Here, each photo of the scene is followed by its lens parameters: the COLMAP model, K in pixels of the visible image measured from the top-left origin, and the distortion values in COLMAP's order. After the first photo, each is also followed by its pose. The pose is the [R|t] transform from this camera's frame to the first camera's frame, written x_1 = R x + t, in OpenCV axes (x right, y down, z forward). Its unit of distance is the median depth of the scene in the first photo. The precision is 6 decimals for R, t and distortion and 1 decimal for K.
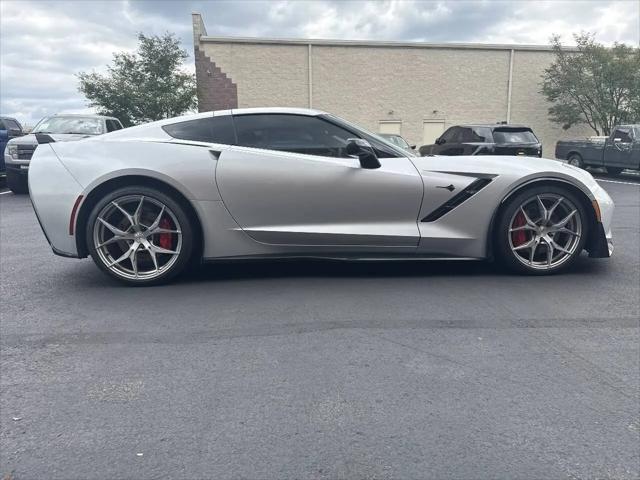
lens RADIAL K [[453.5, 0, 319.0], [0, 453.5, 238.0], [0, 0, 1]] dist [0.033501, -0.045023]
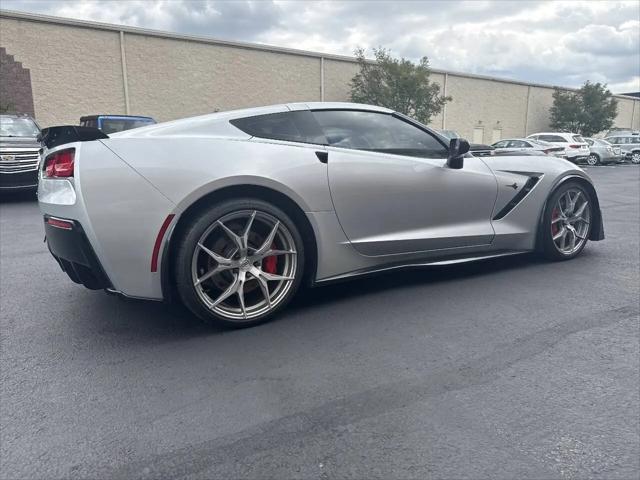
lens RADIAL K [[453.5, 0, 319.0], [0, 453.5, 238.0], [0, 0, 1]] dist [0.033501, -0.045023]
pose [[0.894555, -0.084048, 0.438985, -0.587925], [0.083984, 0.996274, 0.019605, -0.047990], [-0.438997, 0.019330, 0.898281, 0.239373]]
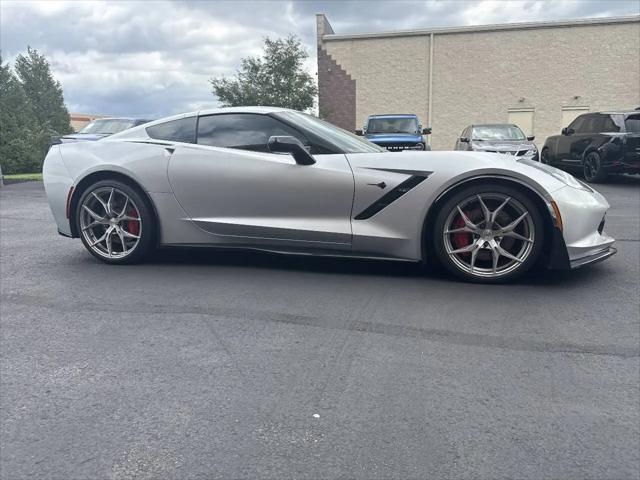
lens RADIAL K [[453.5, 0, 319.0], [0, 453.5, 238.0], [0, 0, 1]] dist [0.033501, -0.045023]
pose [[0.948200, 0.051139, -0.313530, 0.461379], [-0.047120, 0.998681, 0.020388, -0.011217], [0.314159, -0.004559, 0.949360, 0.042897]]
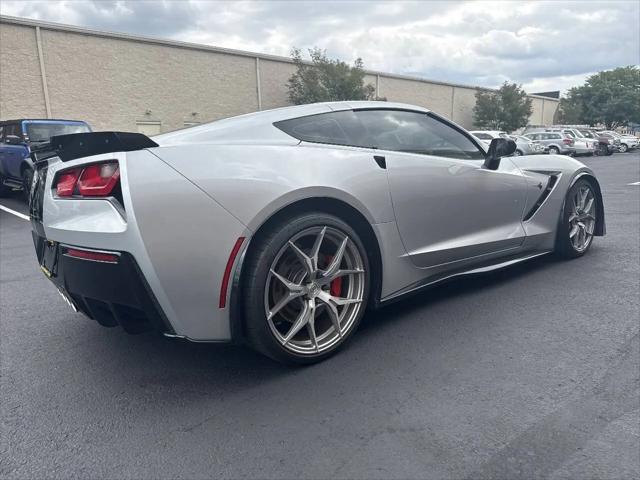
lens RADIAL K [[453.5, 0, 319.0], [0, 453.5, 238.0], [0, 0, 1]] dist [0.033501, -0.045023]
pose [[0.811943, -0.127481, 0.569647, -0.721207], [0.131831, 0.990696, 0.033803, -0.092274], [-0.568656, 0.047651, 0.821194, 0.425381]]
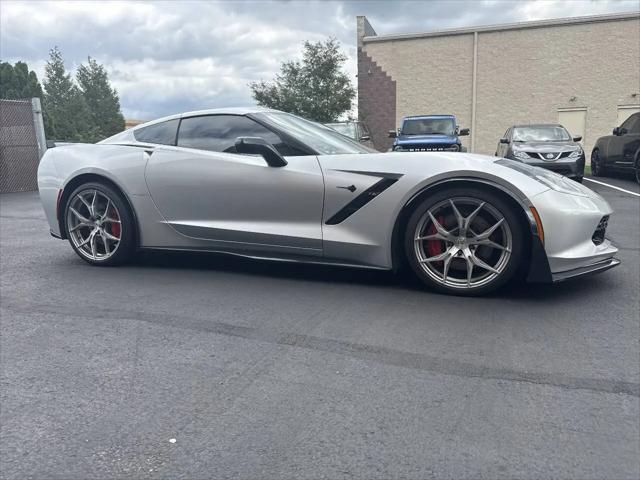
lens RADIAL K [[453.1, 0, 322.2], [0, 453.1, 238.0], [0, 0, 1]] dist [0.031890, -0.043659]
pose [[0.909794, 0.062159, -0.410379, 0.603413], [-0.059349, 0.998045, 0.019595, -0.024516], [0.410794, 0.006528, 0.911705, 0.146026]]
